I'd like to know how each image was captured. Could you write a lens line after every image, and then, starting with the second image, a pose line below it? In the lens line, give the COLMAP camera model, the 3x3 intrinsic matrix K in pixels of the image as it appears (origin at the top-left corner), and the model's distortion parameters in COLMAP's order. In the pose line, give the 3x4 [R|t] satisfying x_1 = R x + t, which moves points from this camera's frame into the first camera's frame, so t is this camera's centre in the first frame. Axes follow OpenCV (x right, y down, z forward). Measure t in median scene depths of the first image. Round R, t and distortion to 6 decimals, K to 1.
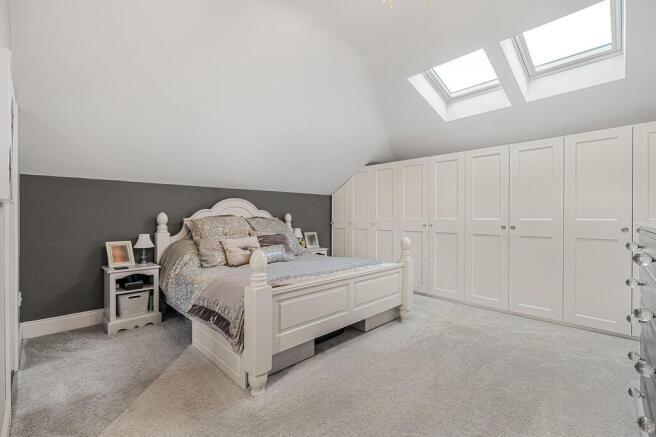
lens RADIAL K [[289.8, 0, 326.6], [0, 289.8, 219.9], [0, 0, 1]] dist [-0.016273, -0.000161]
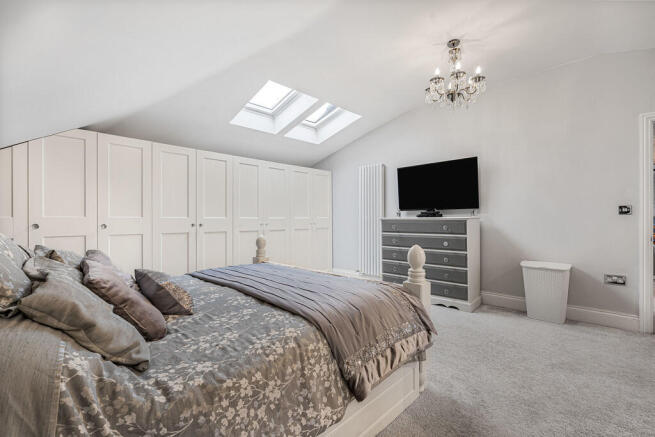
lens RADIAL K [[289.4, 0, 326.1], [0, 289.4, 219.9], [0, 0, 1]] dist [-0.016273, -0.000161]
pose [[-0.023539, -0.007732, 0.999693, -0.587293], [-0.000718, 0.999970, 0.007717, -0.003464], [-0.999723, -0.000536, -0.023544, 0.642538]]
